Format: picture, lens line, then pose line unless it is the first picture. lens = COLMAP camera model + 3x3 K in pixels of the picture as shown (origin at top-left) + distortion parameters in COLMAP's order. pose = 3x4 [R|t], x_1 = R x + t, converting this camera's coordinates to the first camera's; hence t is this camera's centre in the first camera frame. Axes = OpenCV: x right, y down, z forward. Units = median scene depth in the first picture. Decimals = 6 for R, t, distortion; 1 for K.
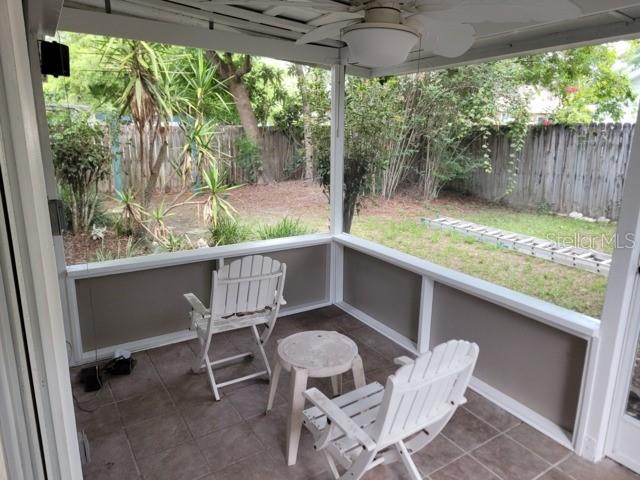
lens RADIAL K [[445.7, 0, 320.0], [0, 445.7, 240.0], [0, 0, 1]] dist [0.084993, -0.061231]
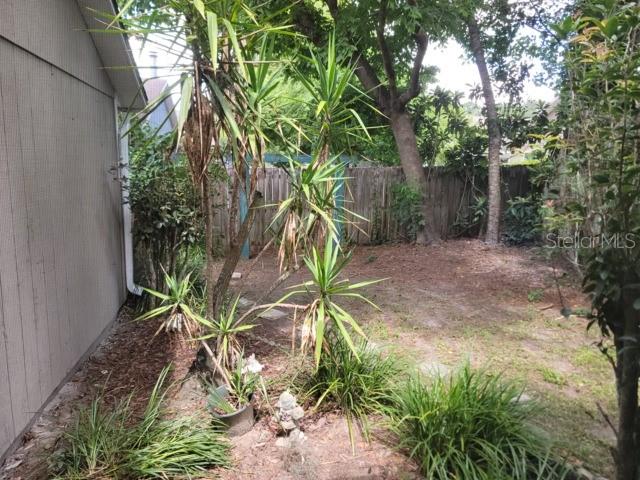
lens RADIAL K [[445.7, 0, 320.0], [0, 445.7, 240.0], [0, 0, 1]] dist [0.084993, -0.061231]
pose [[0.936463, 0.054912, -0.346442, -0.031860], [-0.084840, 0.993804, -0.071808, -0.061635], [0.340353, 0.096638, 0.935319, 0.245753]]
